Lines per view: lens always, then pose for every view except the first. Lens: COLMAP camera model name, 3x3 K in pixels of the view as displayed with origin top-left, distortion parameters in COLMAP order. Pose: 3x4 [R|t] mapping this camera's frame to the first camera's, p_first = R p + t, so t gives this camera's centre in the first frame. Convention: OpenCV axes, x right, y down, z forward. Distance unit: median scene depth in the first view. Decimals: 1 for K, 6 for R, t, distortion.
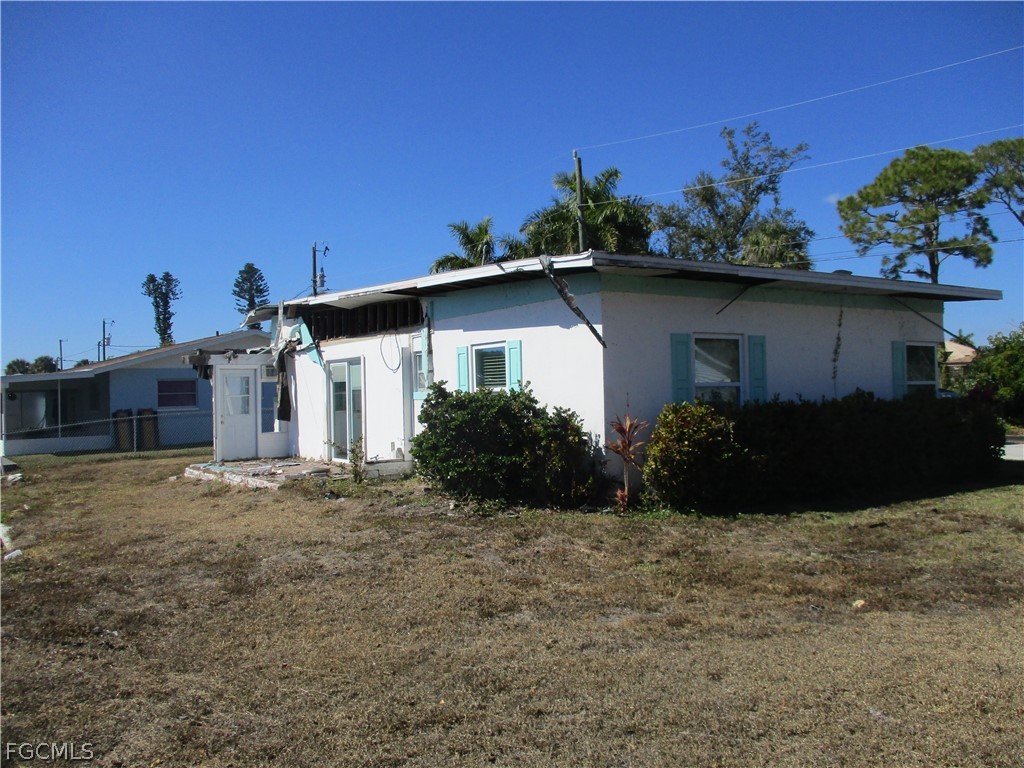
lens RADIAL K [[855.3, 0, 508.0], [0, 855.3, 371.2], [0, 0, 1]] dist [-0.026969, 0.018149]
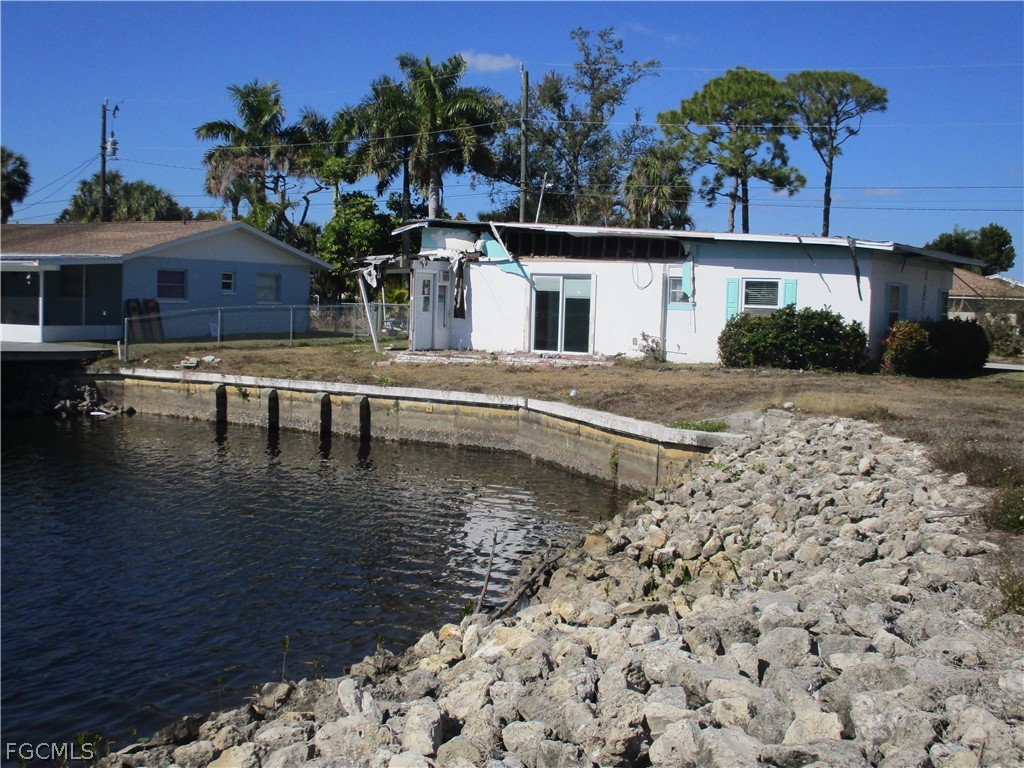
lens RADIAL K [[1162.5, 0, 512.0], [0, 1162.5, 384.0], [0, 0, 1]] dist [-0.121316, 0.327773]
pose [[0.927539, 0.022934, 0.373021, -0.435937], [-0.059420, 0.994469, 0.086609, 0.001800], [-0.368972, -0.102498, 0.923772, -0.299340]]
